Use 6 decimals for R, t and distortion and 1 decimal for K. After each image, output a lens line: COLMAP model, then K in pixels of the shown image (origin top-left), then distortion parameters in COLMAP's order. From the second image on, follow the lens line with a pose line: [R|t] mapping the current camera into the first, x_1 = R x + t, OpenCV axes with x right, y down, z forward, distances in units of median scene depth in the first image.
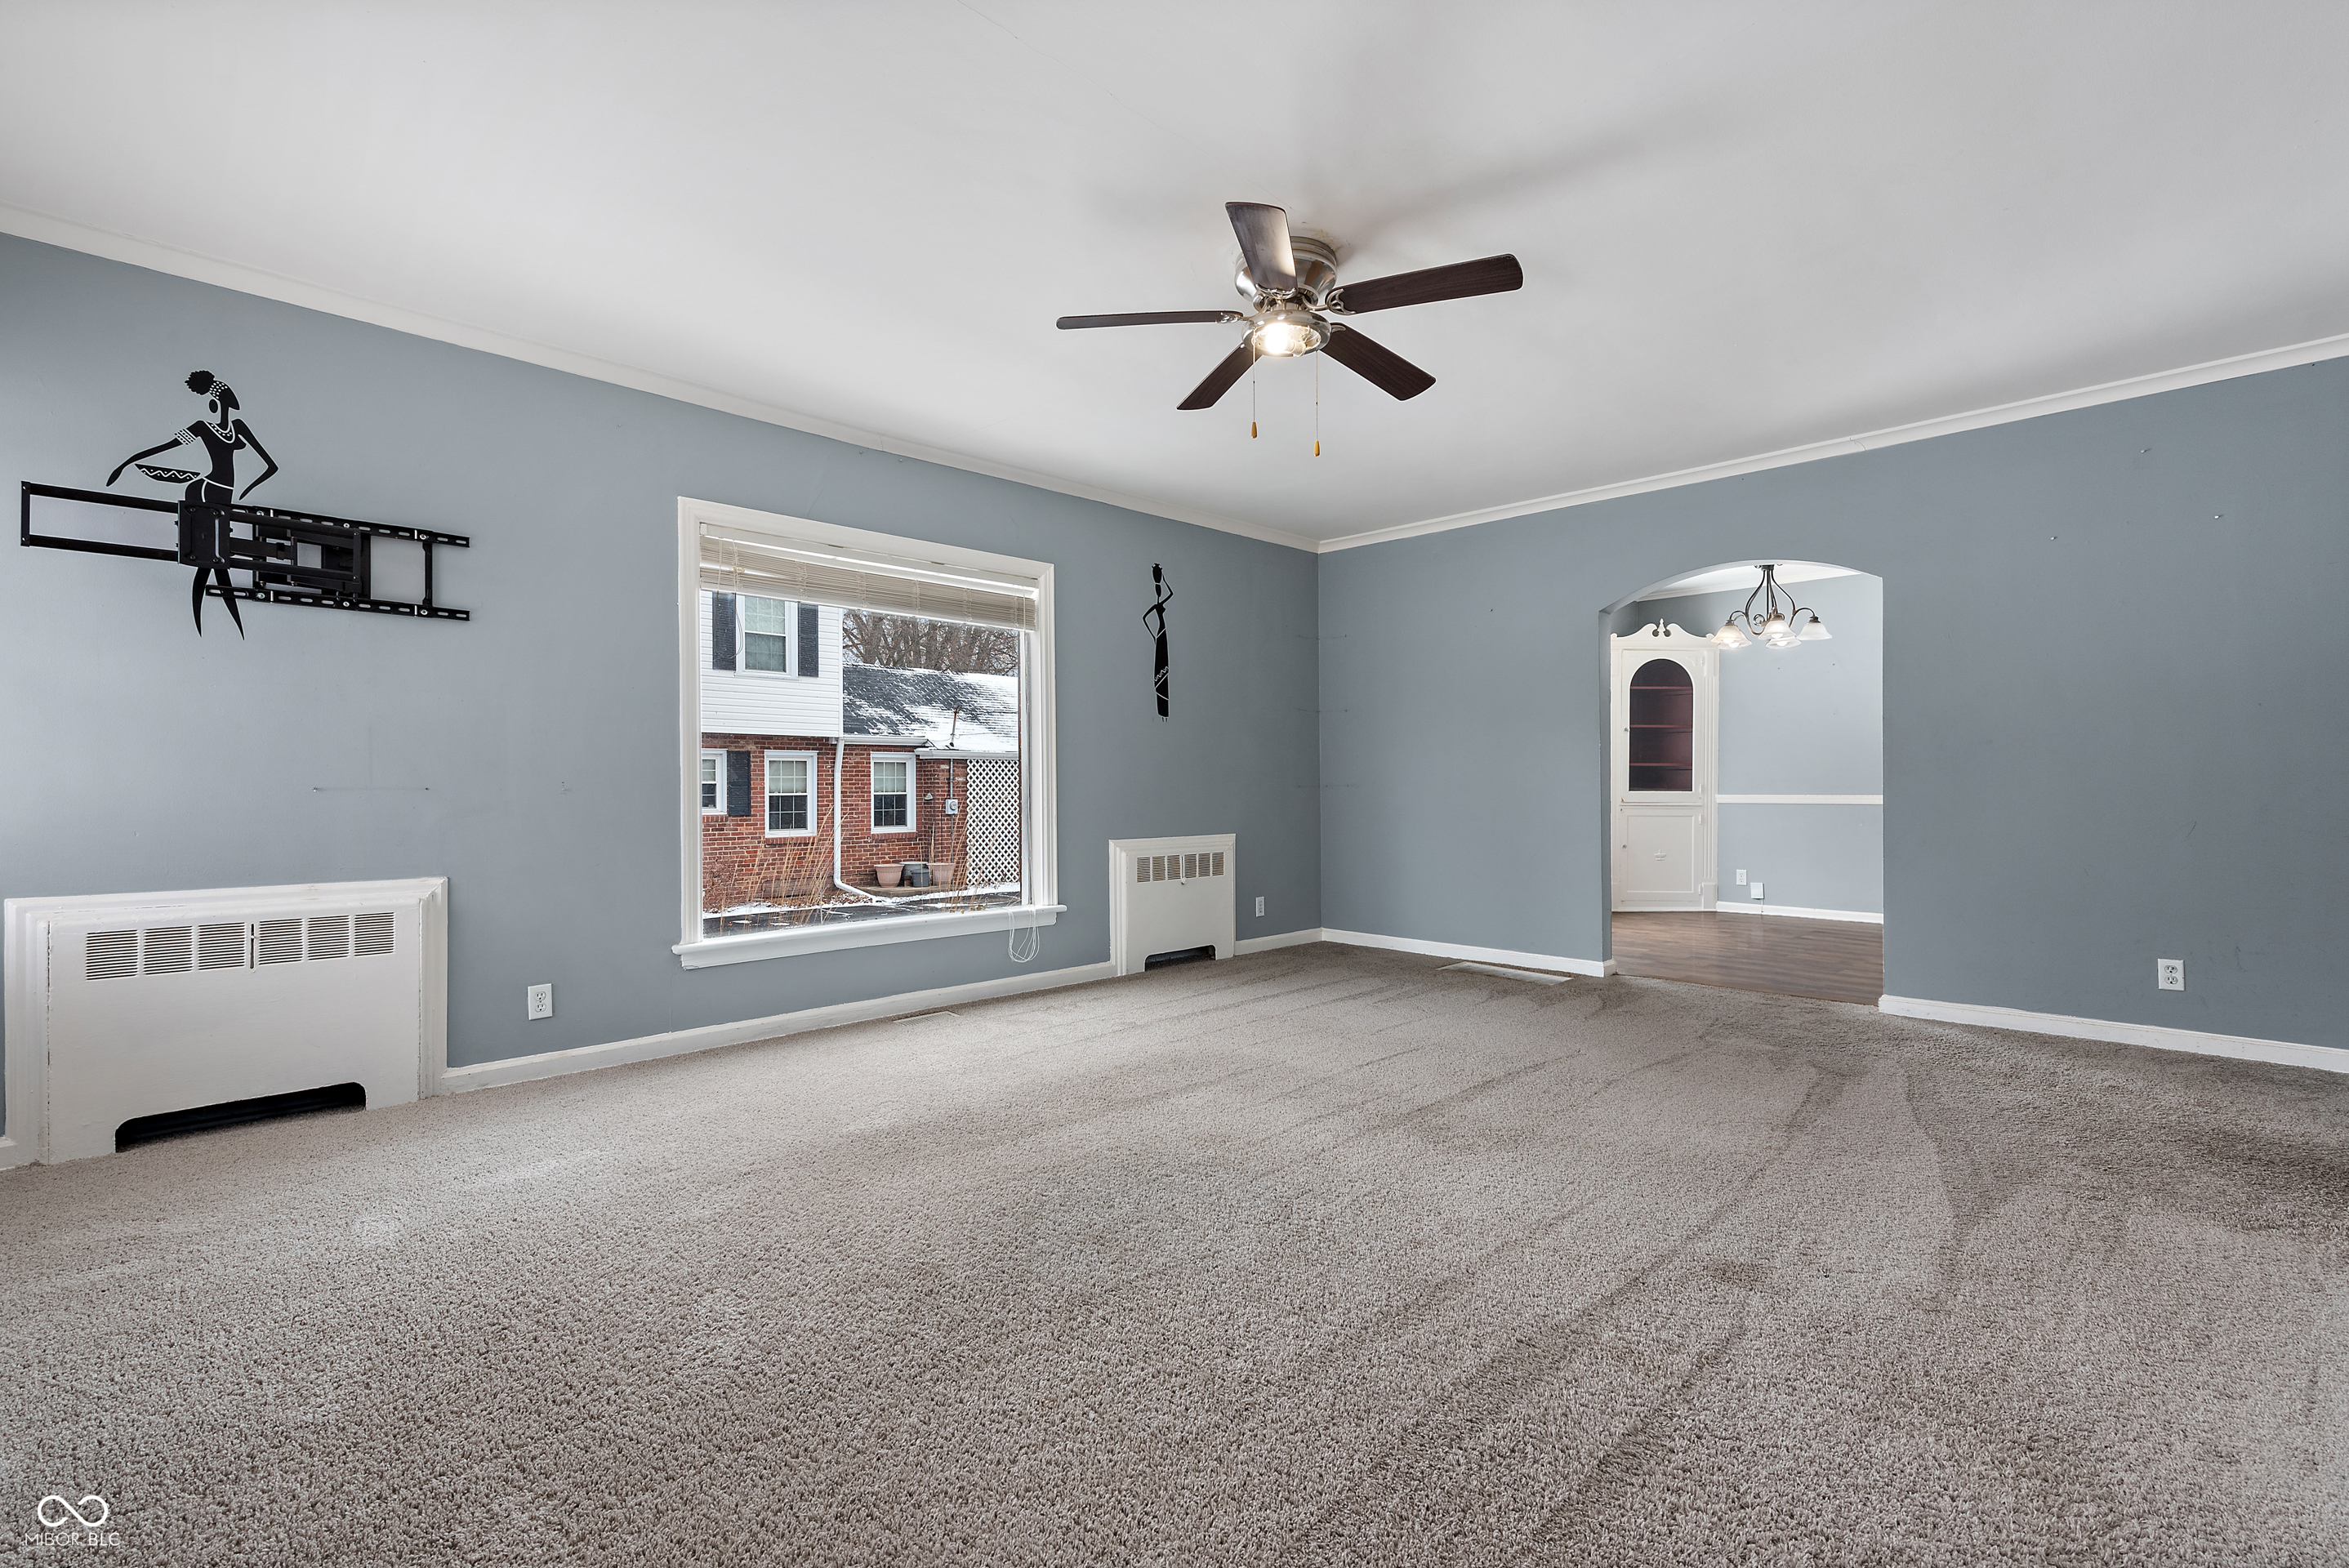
lens RADIAL K [[1064.2, 0, 1178.1], [0, 1064.2, 772.5], [0, 0, 1]] dist [-0.003408, -0.000246]
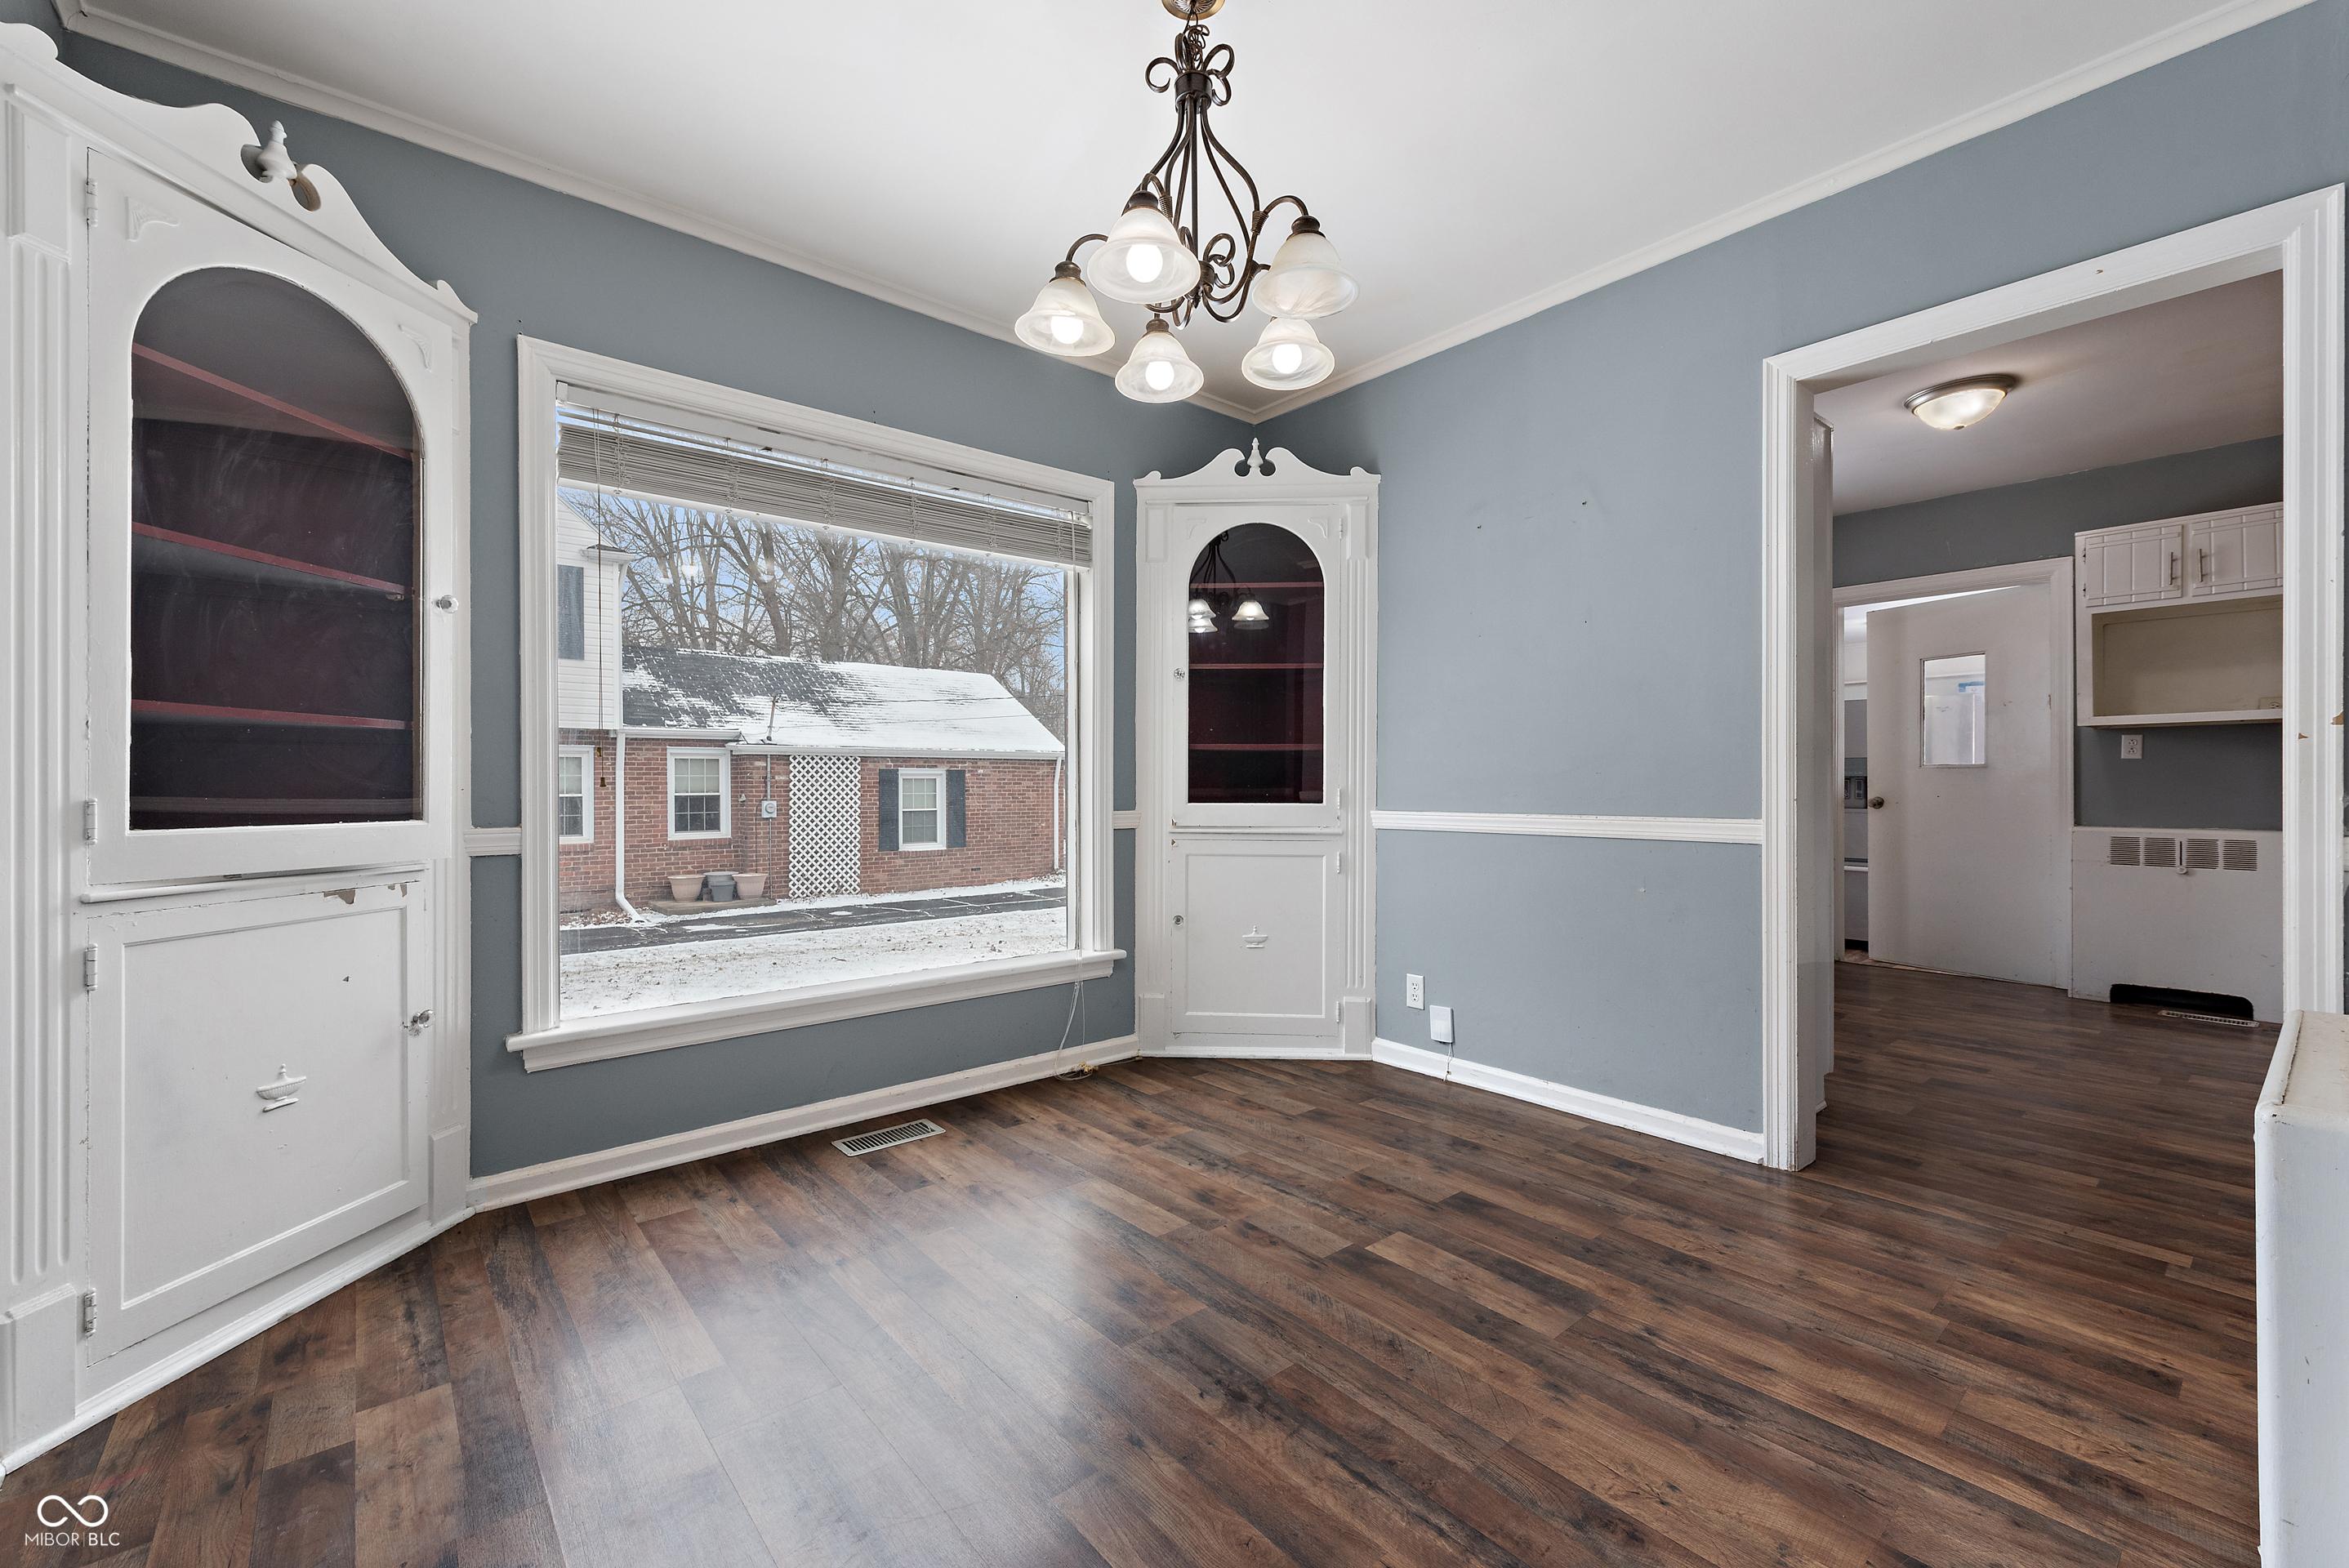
lens RADIAL K [[976.3, 0, 1171.7], [0, 976.3, 781.1], [0, 0, 1]] dist [0.001595, 0.000077]
pose [[0.997385, 0.000375, -0.072270, 0.181796], [0.000309, 0.999955, 0.009453, 0.001400], [0.072270, -0.009451, 0.997340, 0.228262]]
